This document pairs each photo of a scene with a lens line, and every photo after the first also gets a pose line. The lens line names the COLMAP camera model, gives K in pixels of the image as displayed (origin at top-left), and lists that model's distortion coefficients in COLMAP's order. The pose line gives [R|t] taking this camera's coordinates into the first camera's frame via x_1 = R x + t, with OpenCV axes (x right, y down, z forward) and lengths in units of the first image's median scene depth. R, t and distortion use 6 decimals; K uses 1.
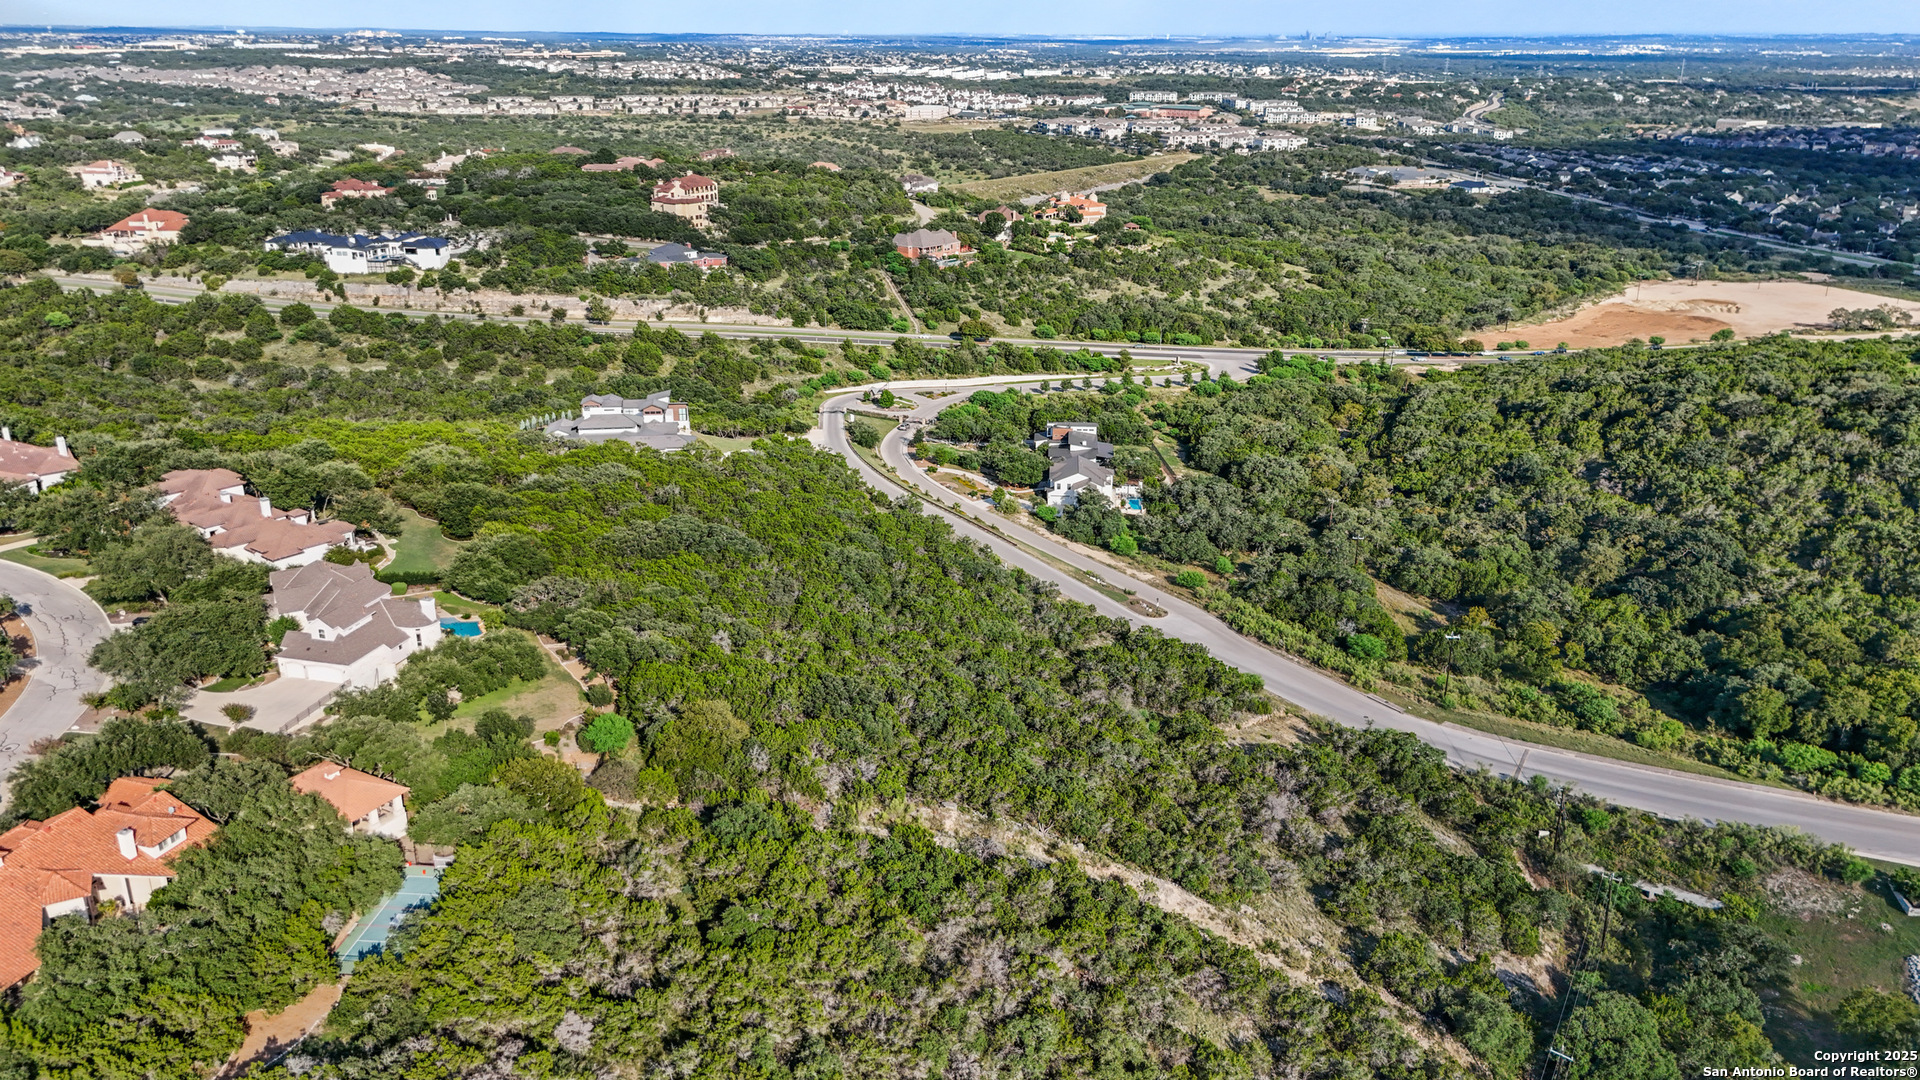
lens RADIAL K [[1412.0, 0, 954.5], [0, 1412.0, 547.8], [0, 0, 1]] dist [0.075709, -0.073935]
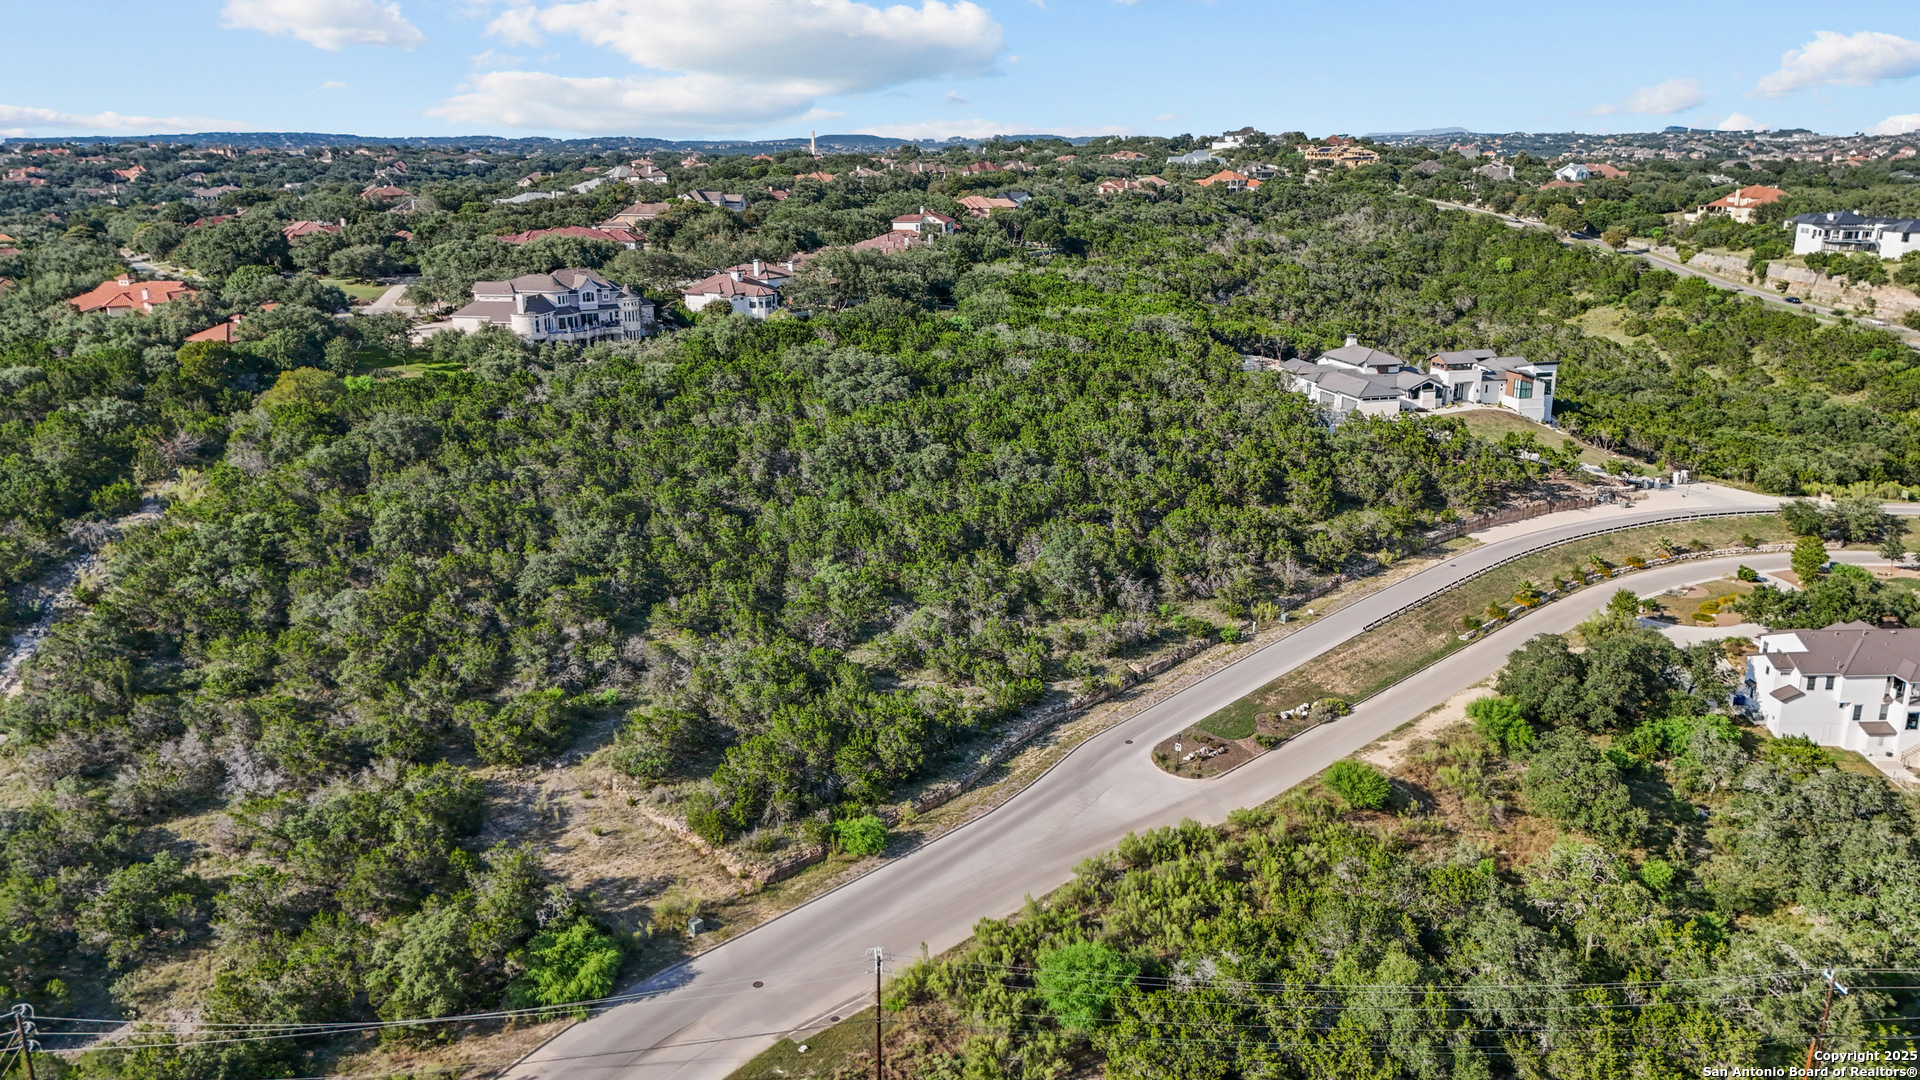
lens RADIAL K [[1412.0, 0, 957.6], [0, 1412.0, 532.5], [0, 0, 1]] dist [0.095841, -0.107064]
pose [[0.111508, 0.261956, -0.958616, 0.326961], [-0.339390, 0.916672, 0.211015, -0.059318], [0.934013, 0.301815, 0.191122, 0.445099]]
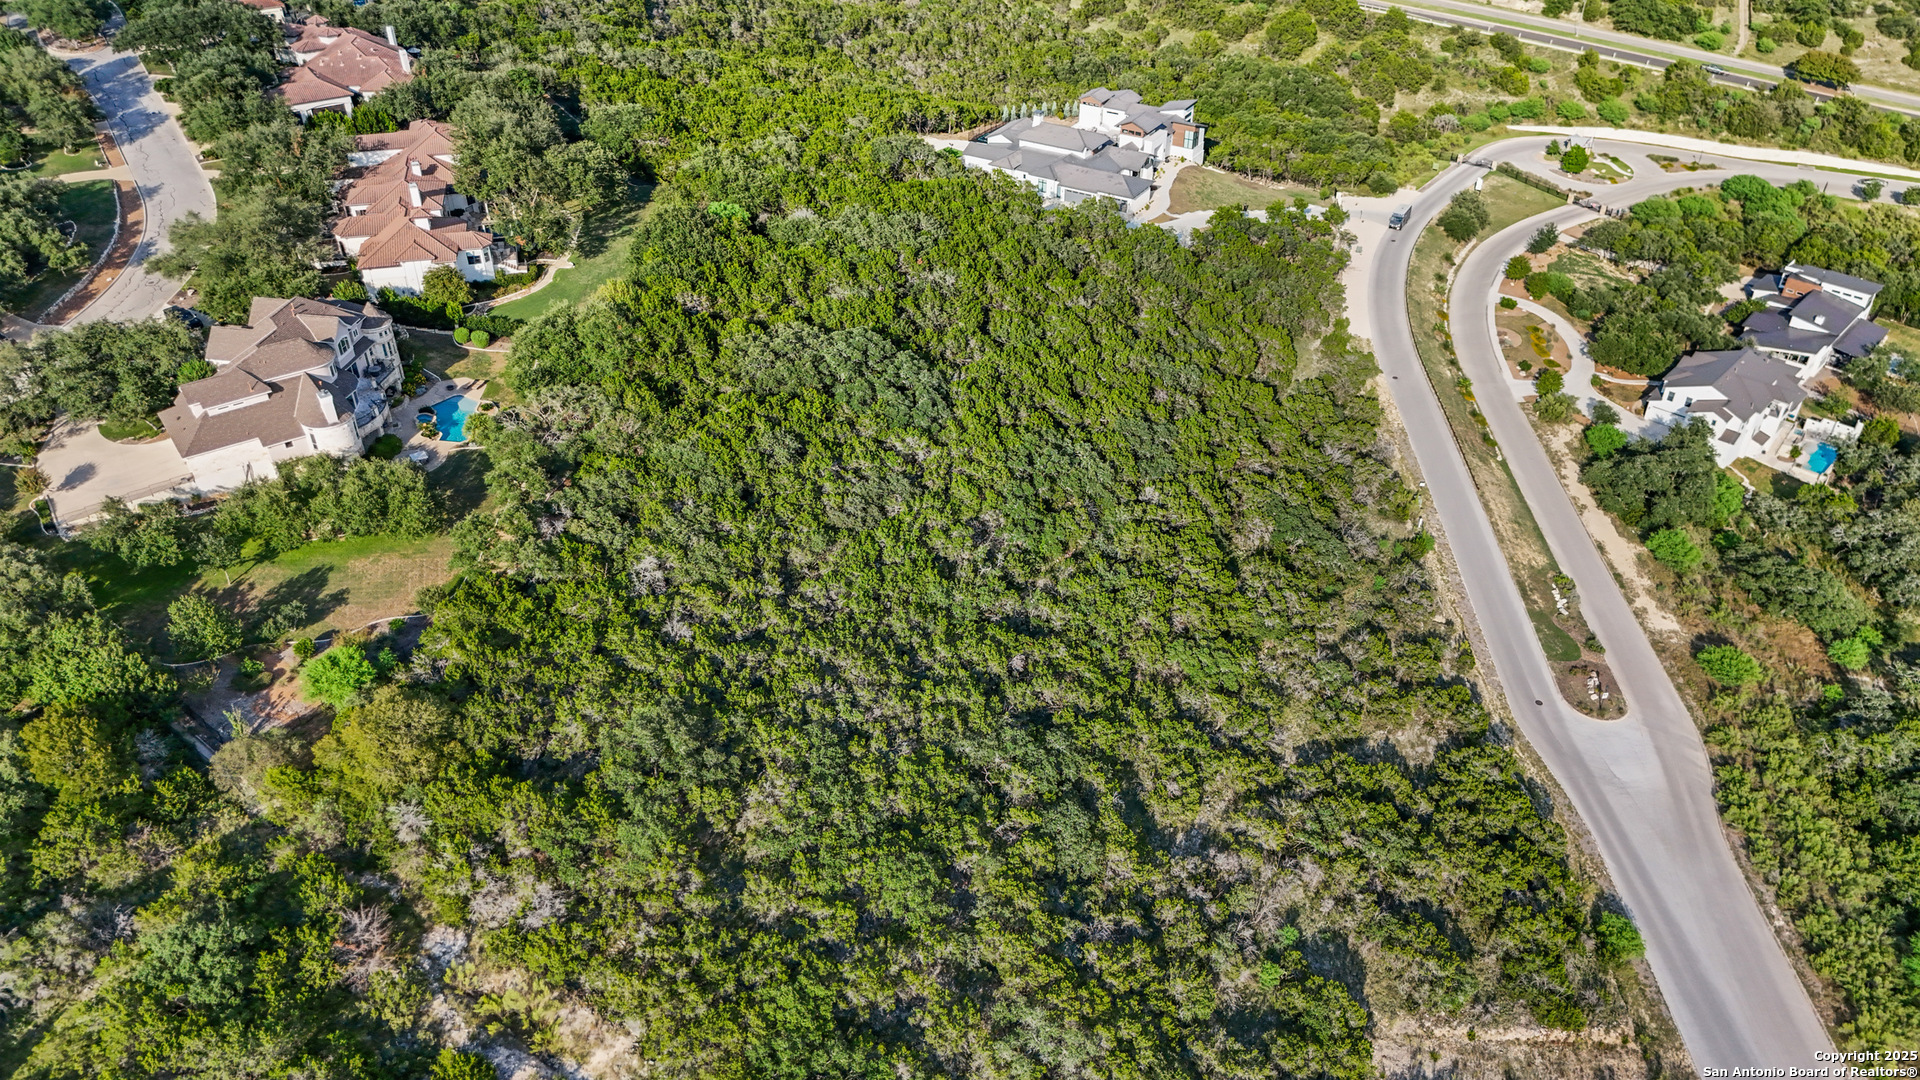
lens RADIAL K [[1414.1, 0, 954.3], [0, 1414.1, 542.5], [0, 0, 1]] dist [0.080525, -0.083903]
pose [[0.779015, 0.360229, -0.513196, 0.117148], [-0.216017, 0.922574, 0.319678, -0.078389], [0.588619, -0.138175, 0.796514, 0.220081]]
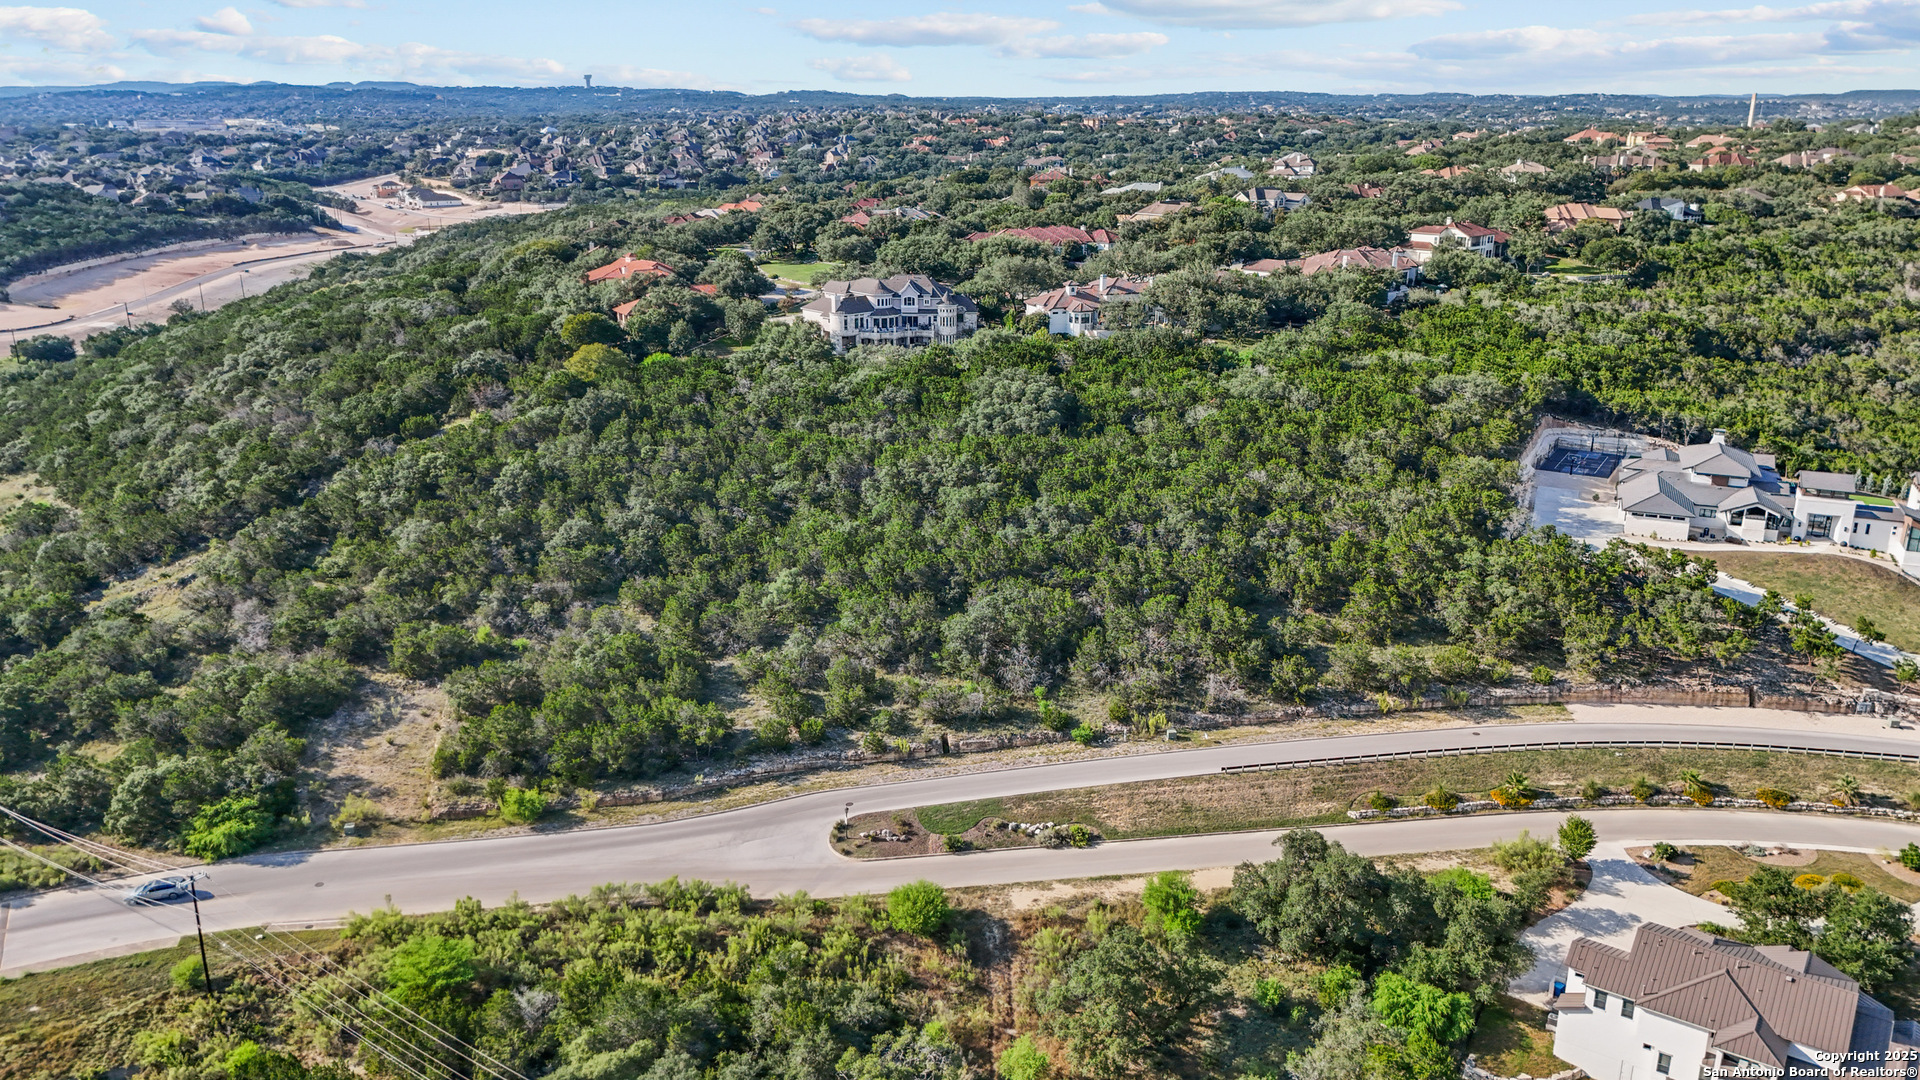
lens RADIAL K [[1412.0, 0, 957.6], [0, 1412.0, 532.5], [0, 0, 1]] dist [0.095841, -0.107064]
pose [[-0.510833, 0.248975, -0.822837, 0.282897], [-0.300819, 0.844864, 0.442394, -0.155162], [0.805331, 0.473514, -0.356688, 0.640400]]
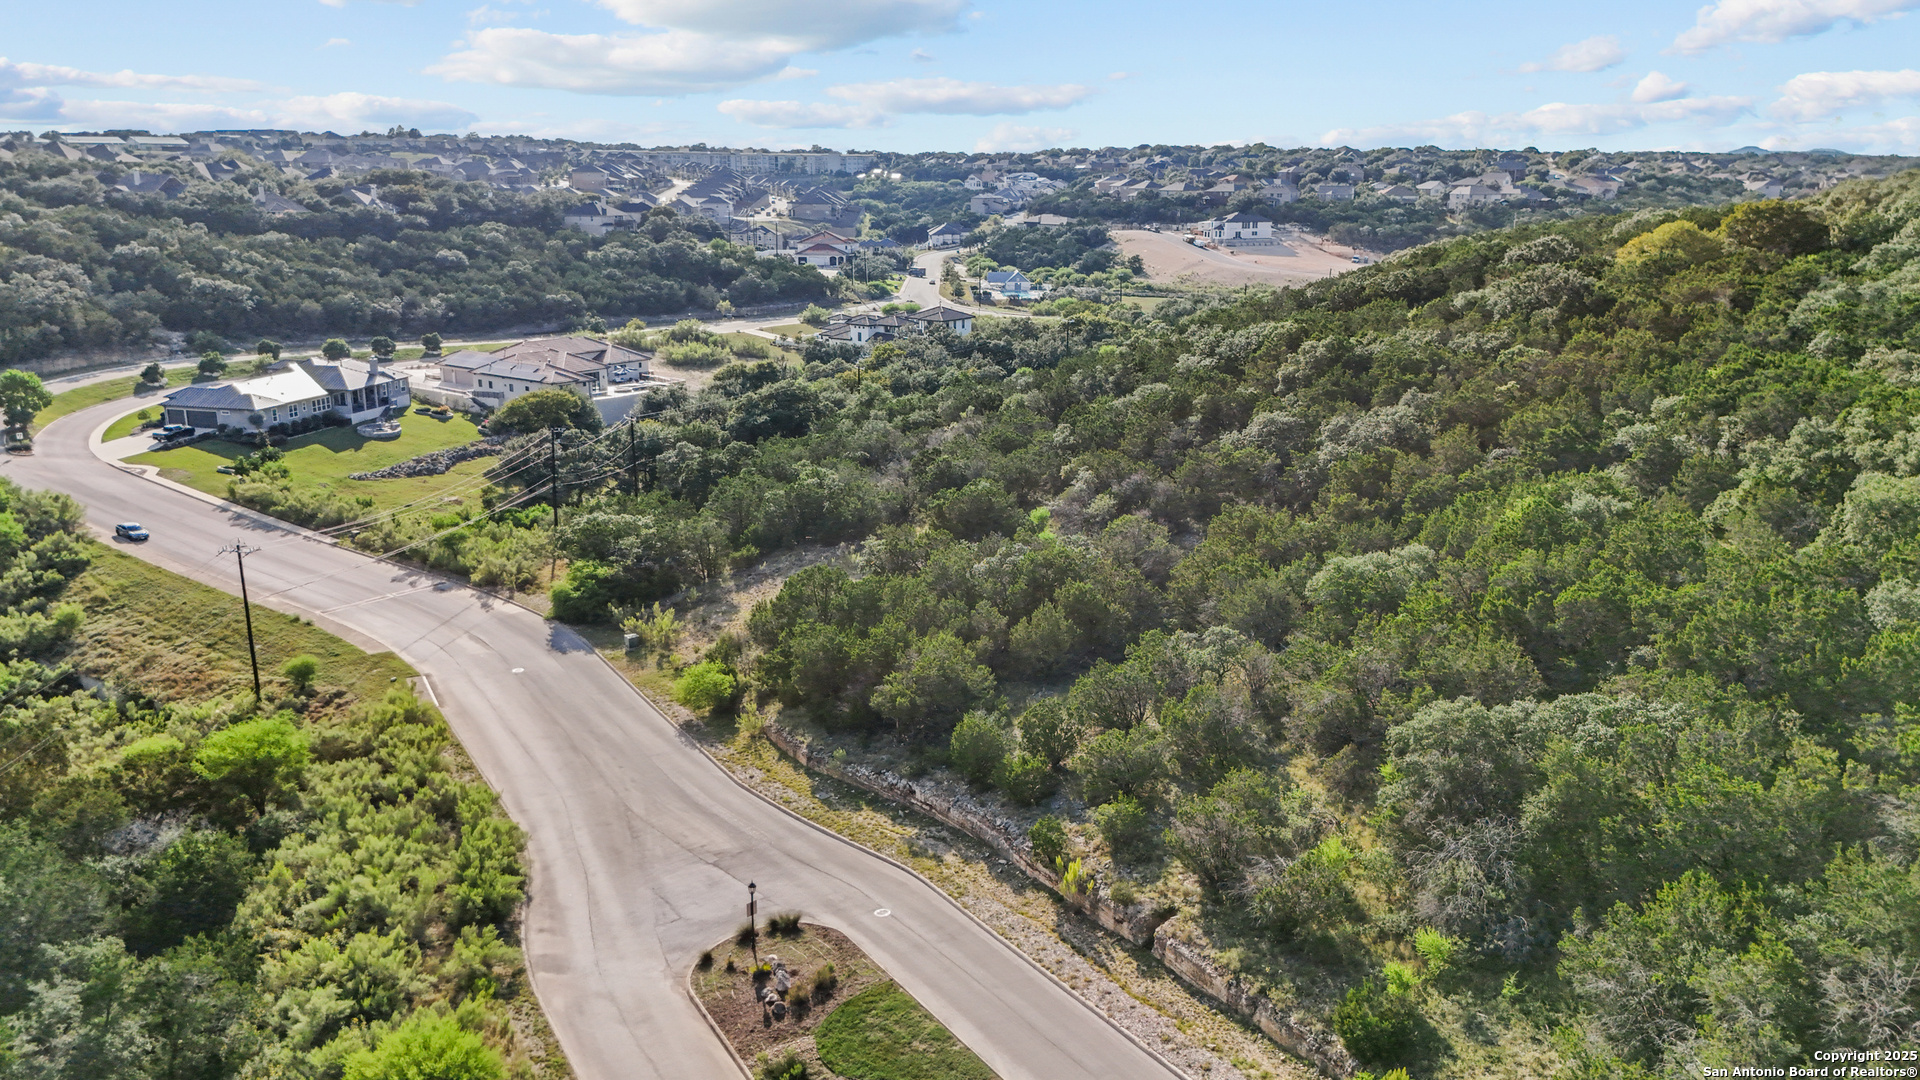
lens RADIAL K [[1414.1, 0, 954.3], [0, 1414.1, 542.5], [0, 0, 1]] dist [0.080525, -0.083903]
pose [[-0.991081, -0.036555, 0.128152, 0.044435], [0.043480, 0.820315, 0.570257, -0.081246], [-0.125971, 0.570742, -0.811409, 0.636595]]
